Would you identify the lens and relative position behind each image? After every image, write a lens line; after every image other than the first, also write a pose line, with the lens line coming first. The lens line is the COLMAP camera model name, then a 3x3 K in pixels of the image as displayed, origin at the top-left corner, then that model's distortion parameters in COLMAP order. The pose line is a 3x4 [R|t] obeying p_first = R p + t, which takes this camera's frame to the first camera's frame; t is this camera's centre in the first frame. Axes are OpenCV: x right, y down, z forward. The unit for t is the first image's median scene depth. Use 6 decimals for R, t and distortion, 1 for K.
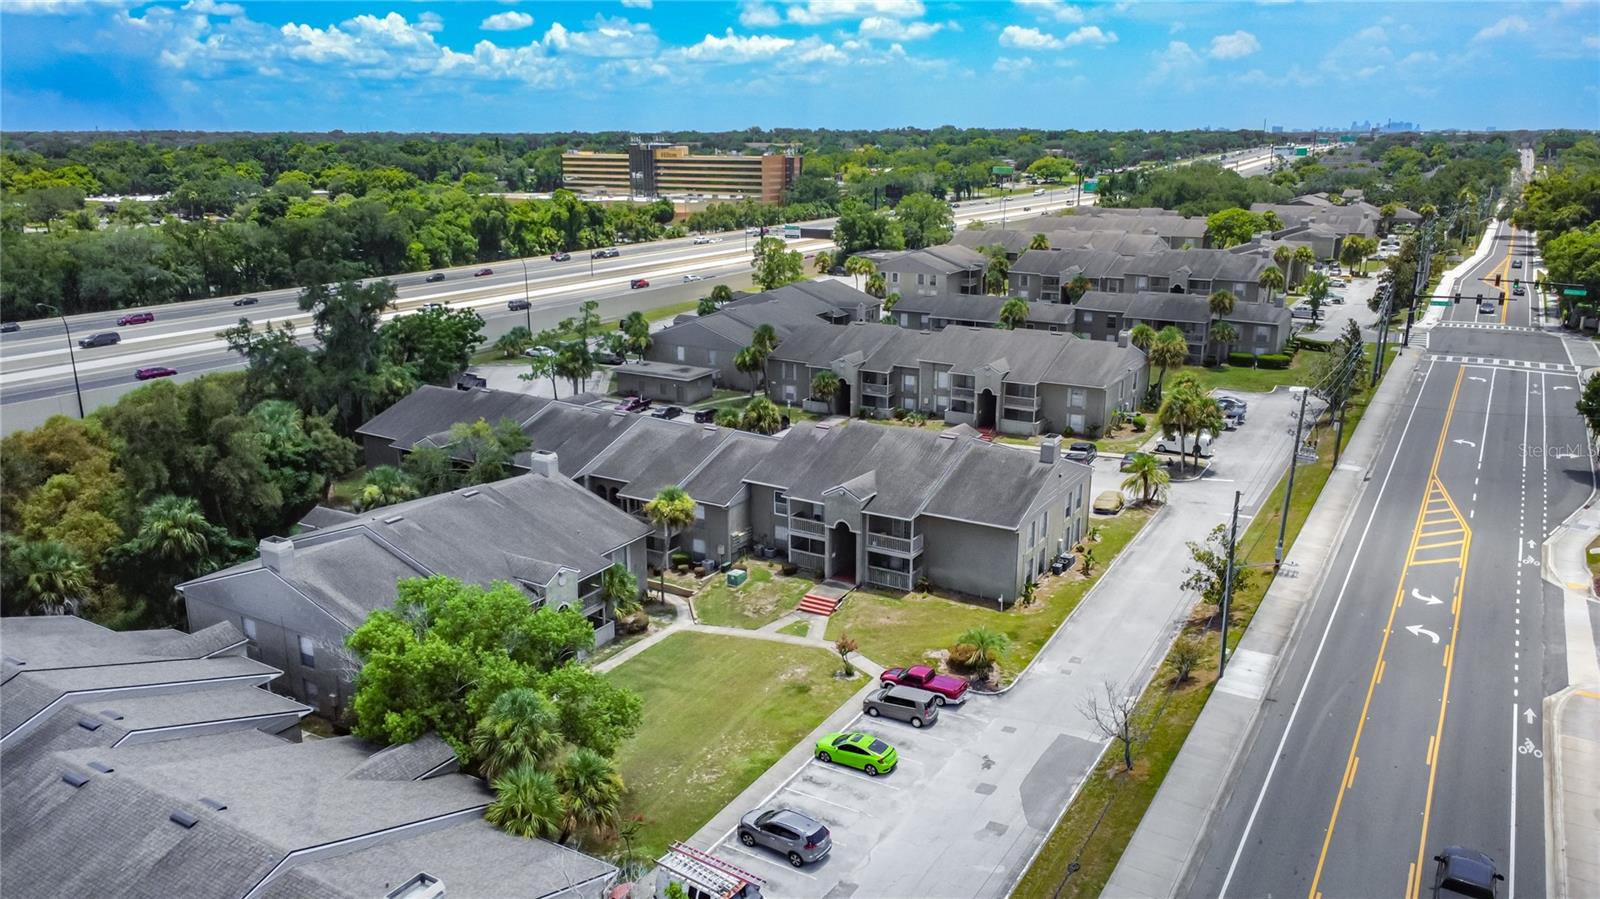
lens RADIAL K [[1202.4, 0, 800.5], [0, 1202.4, 446.9], [0, 0, 1]] dist [-0.001917, 0.001535]
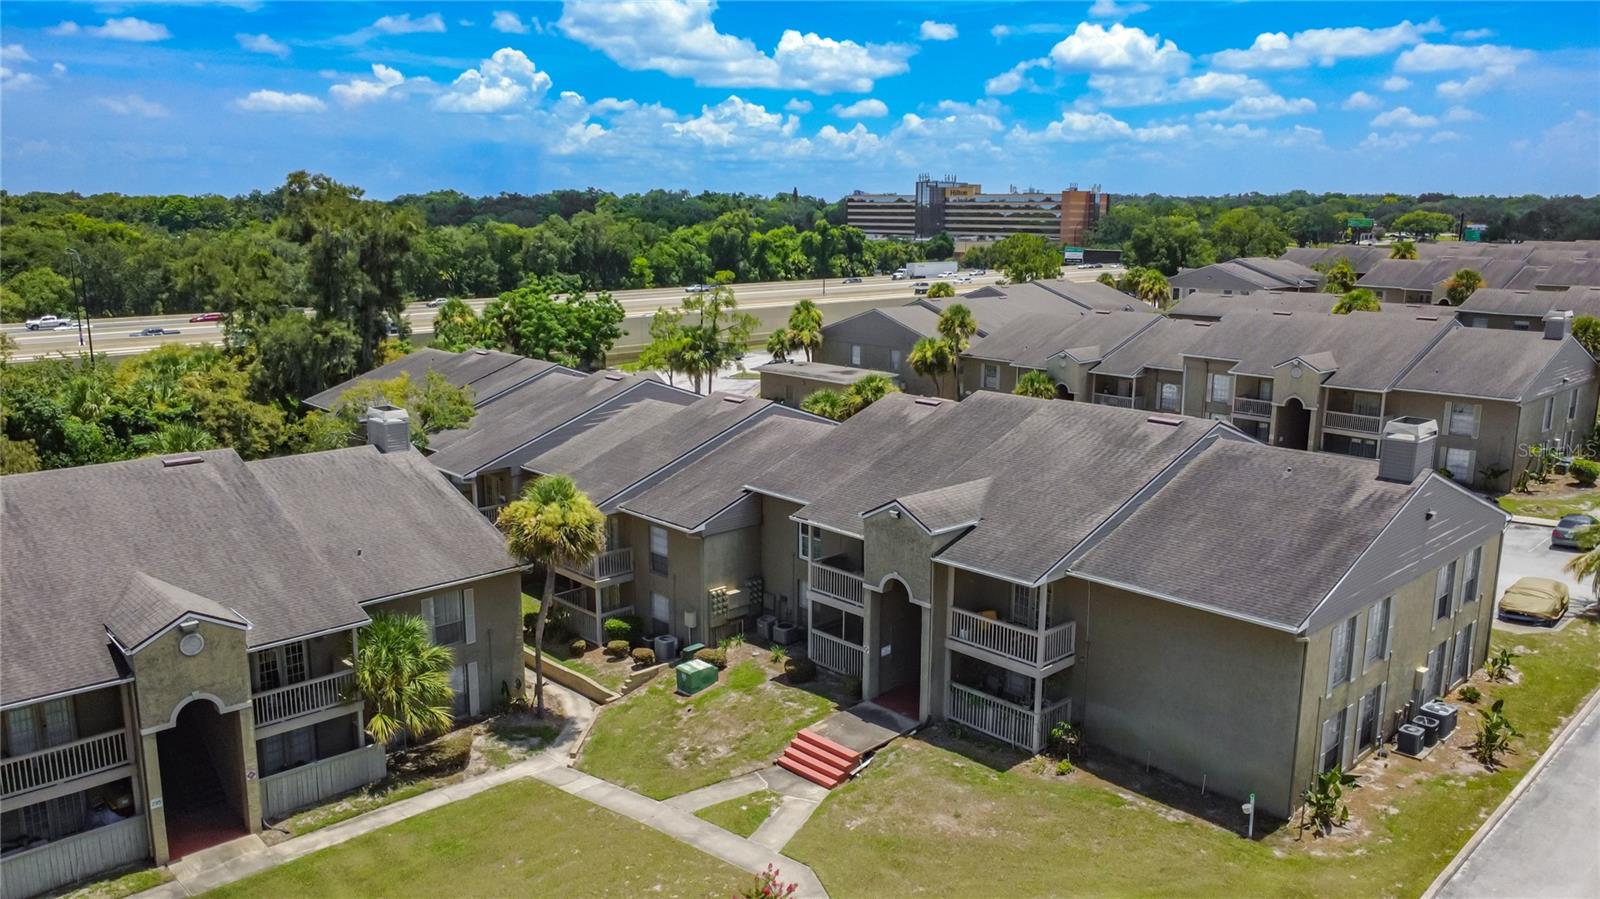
lens RADIAL K [[1202.4, 0, 793.4], [0, 1202.4, 452.6], [0, 0, 1]] dist [-0.001917, 0.001535]
pose [[0.962008, 0.057850, -0.266821, 0.109473], [-0.074366, 0.995863, -0.052208, 0.038967], [0.262697, 0.070066, 0.962331, 0.518416]]
